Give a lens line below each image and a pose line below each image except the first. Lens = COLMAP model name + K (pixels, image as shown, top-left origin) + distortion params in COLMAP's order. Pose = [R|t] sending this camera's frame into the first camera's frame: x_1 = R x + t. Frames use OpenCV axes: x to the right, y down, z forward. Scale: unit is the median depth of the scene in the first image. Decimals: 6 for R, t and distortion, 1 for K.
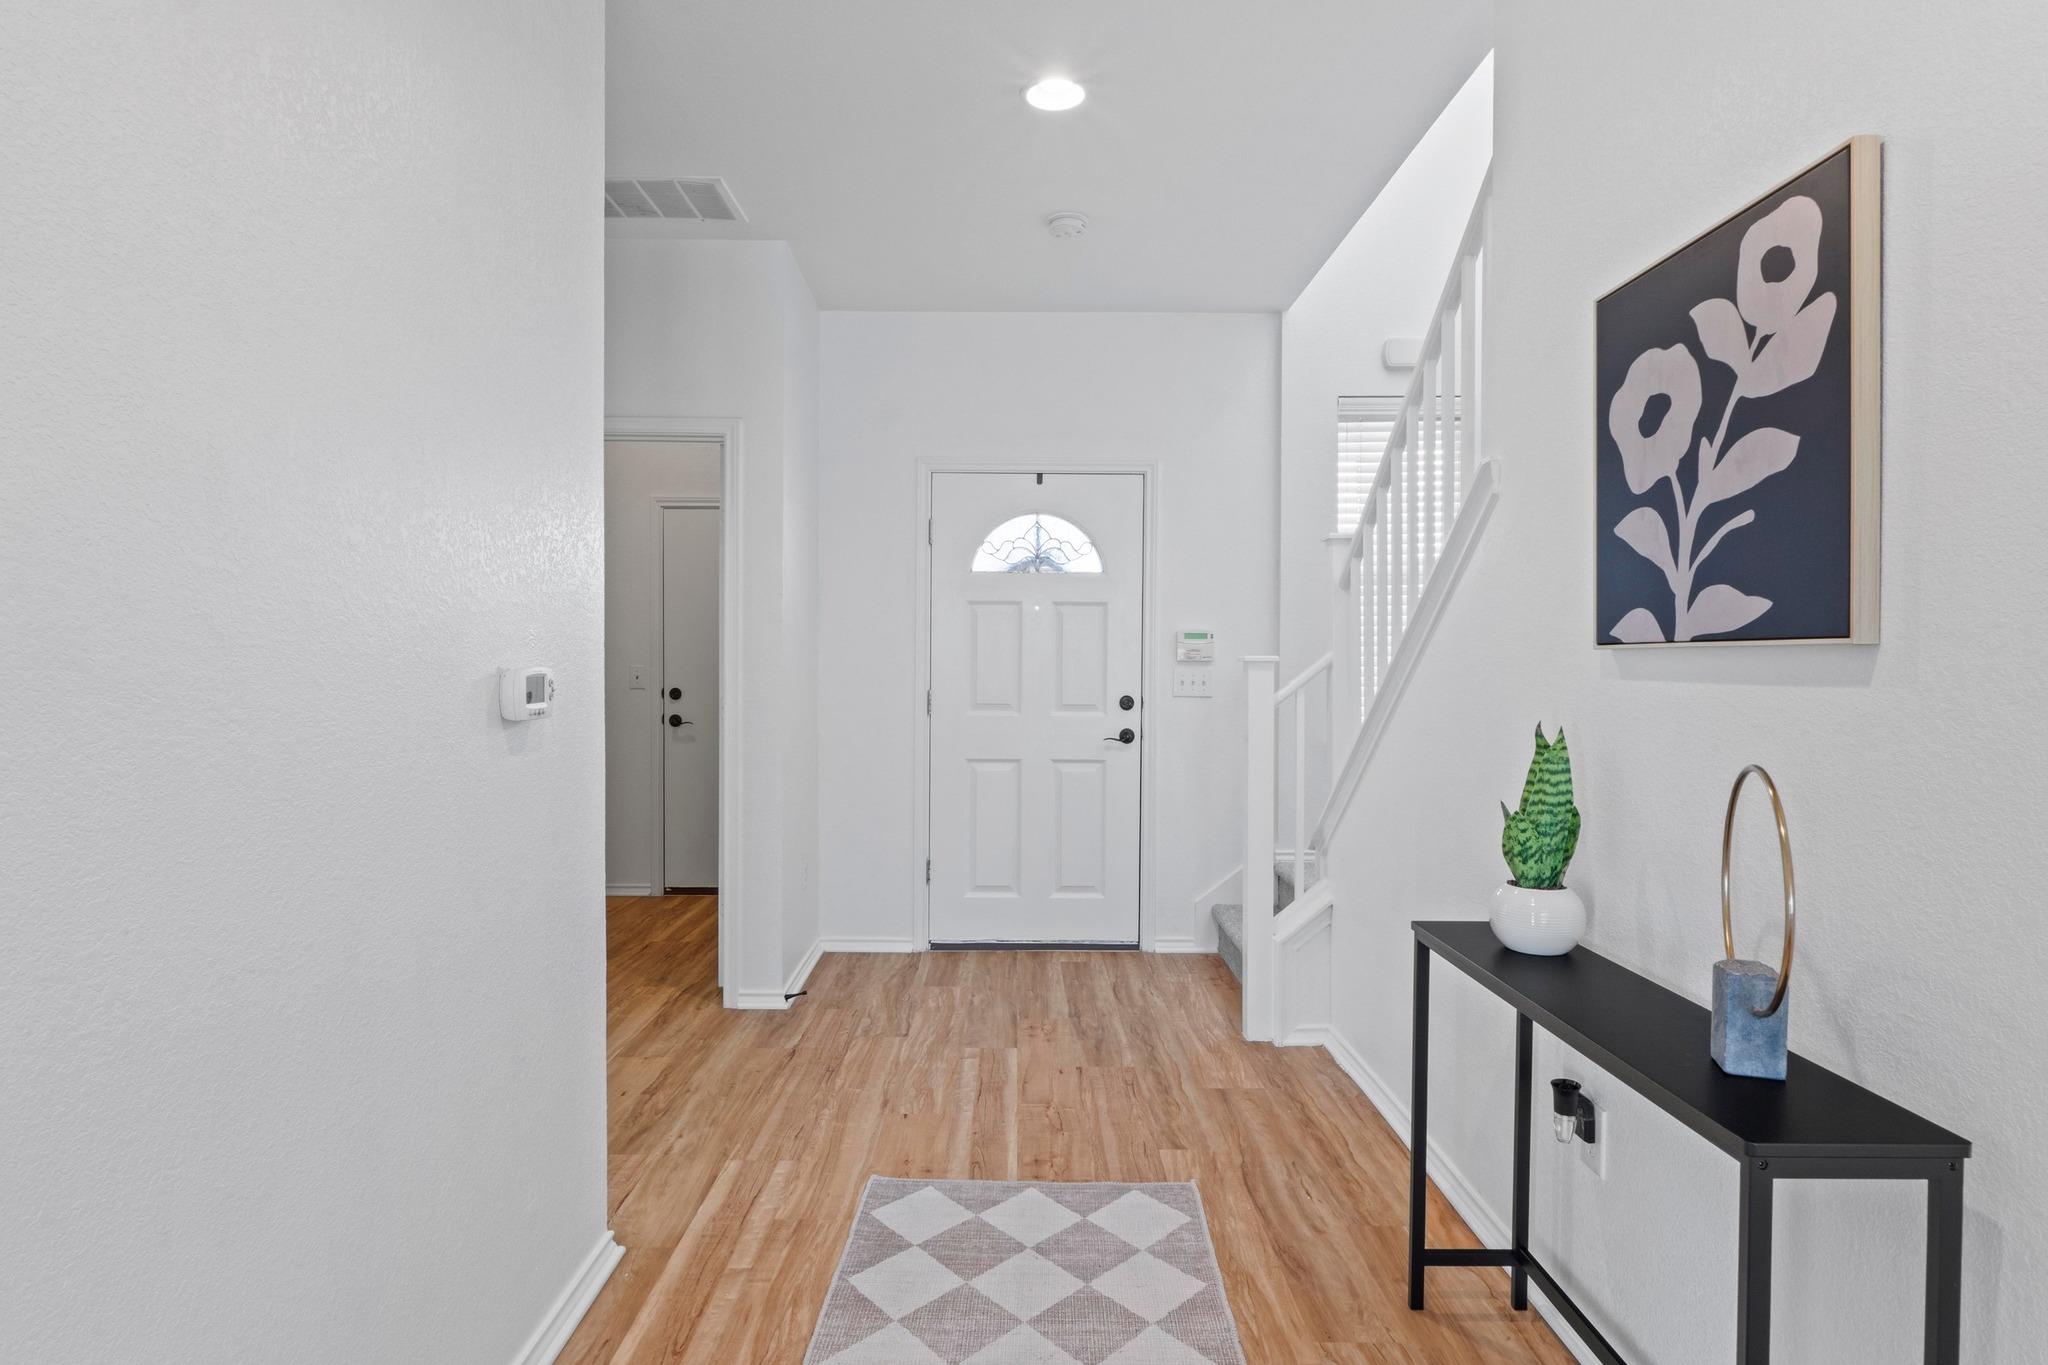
lens RADIAL K [[1117.4, 0, 1022.7], [0, 1117.4, 672.6], [0, 0, 1]] dist [-0.000763, -0.000748]
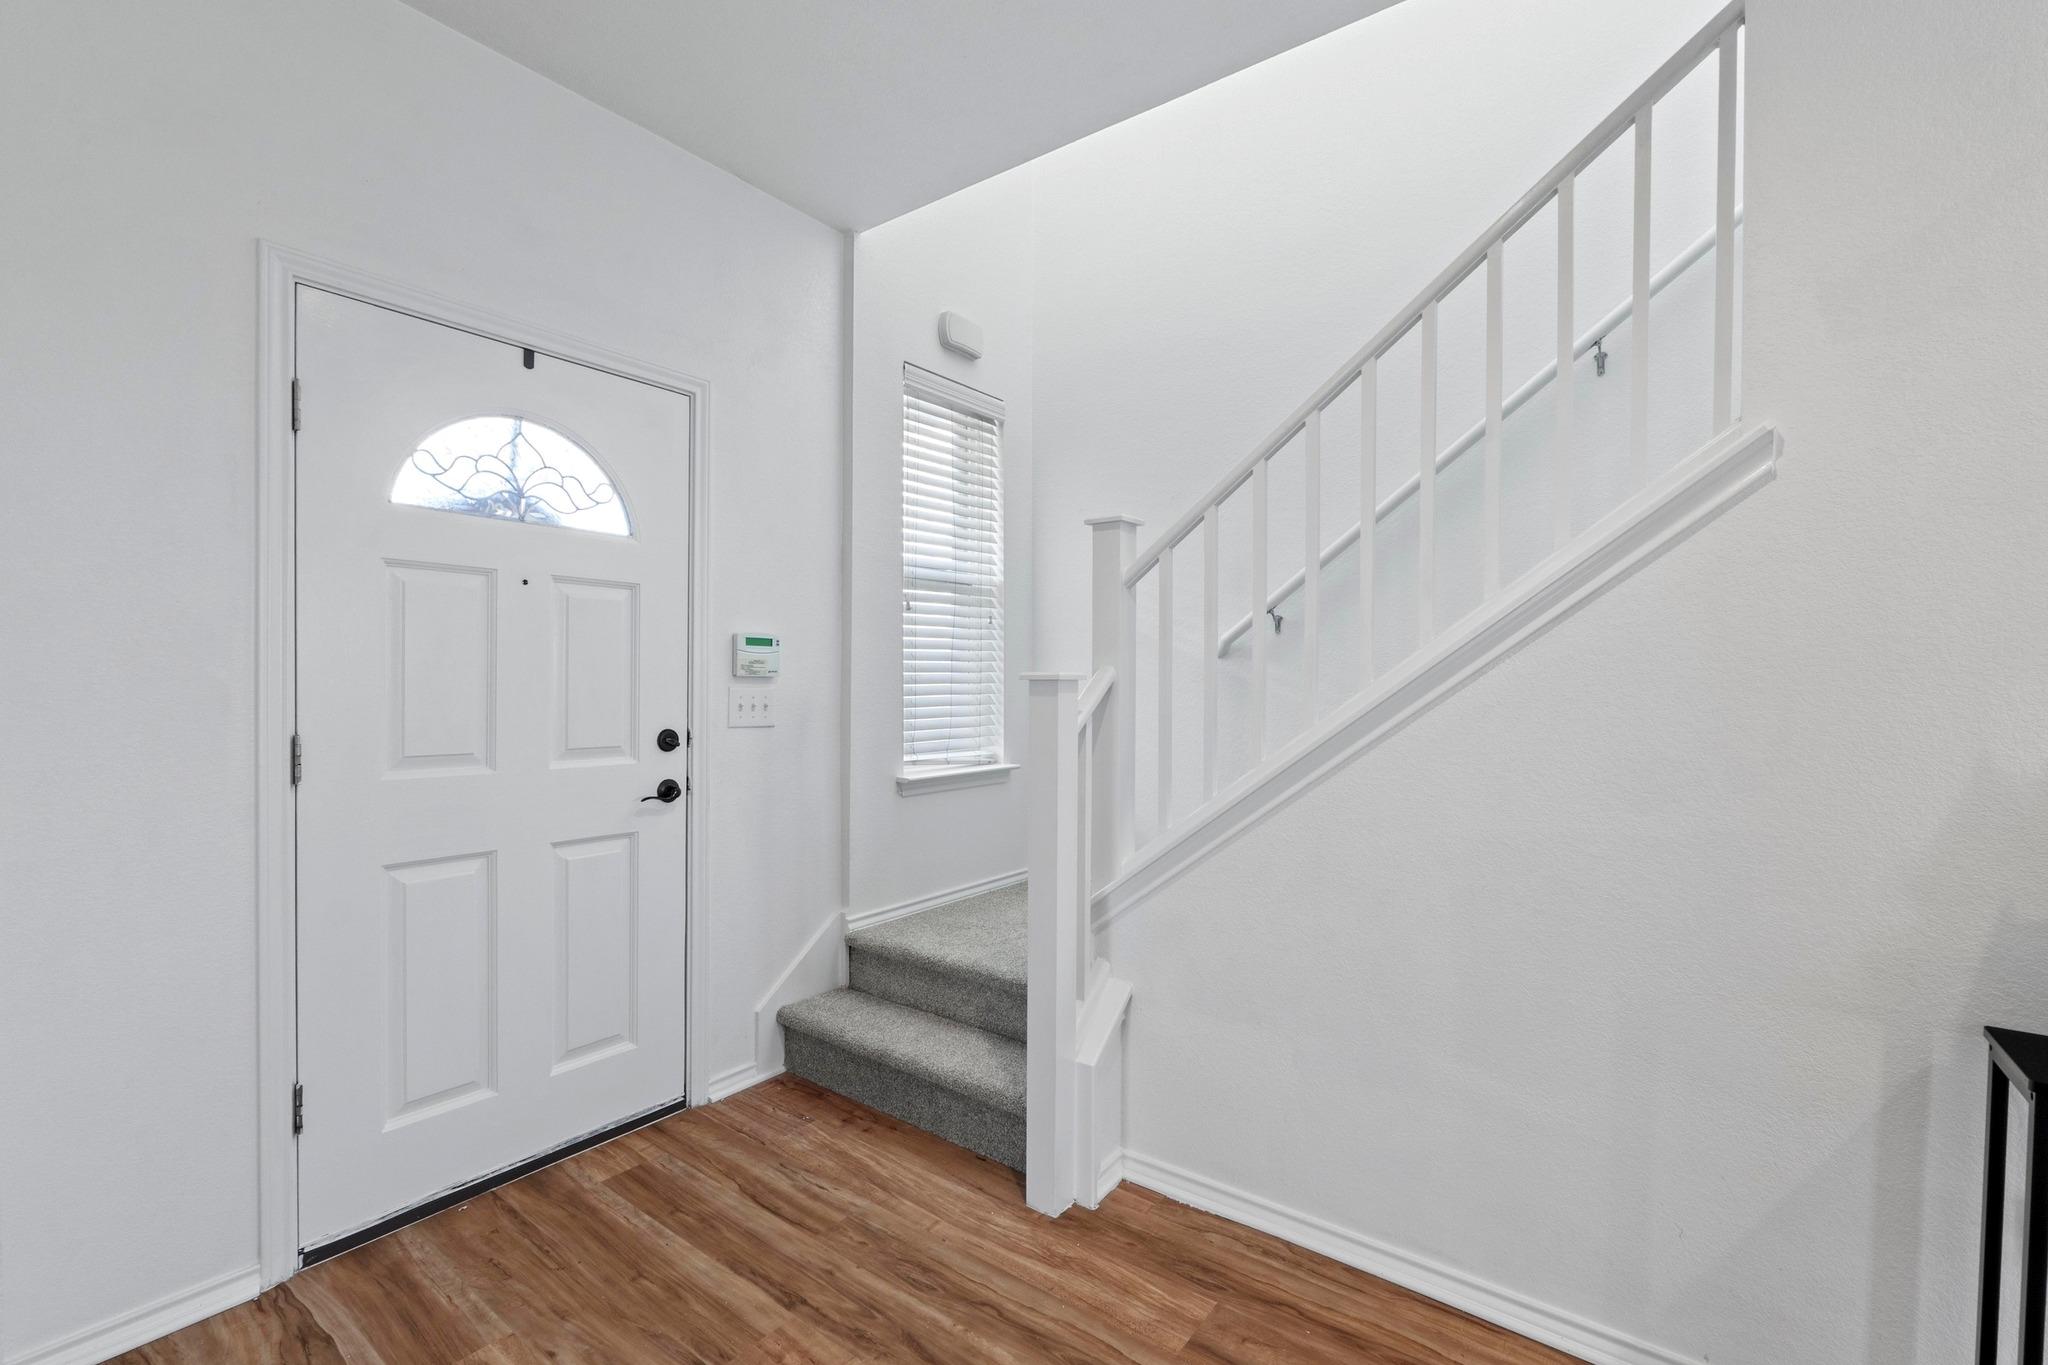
lens RADIAL K [[882.3, 0, 994.0], [0, 882.3, 695.1], [0, 0, 1]] dist [-0.007047, -0.000158]
pose [[0.610488, -0.012379, 0.791929, -0.199071], [0.000537, 0.999884, 0.015216, -0.007188], [-0.792026, -0.008863, 0.610423, 0.534141]]
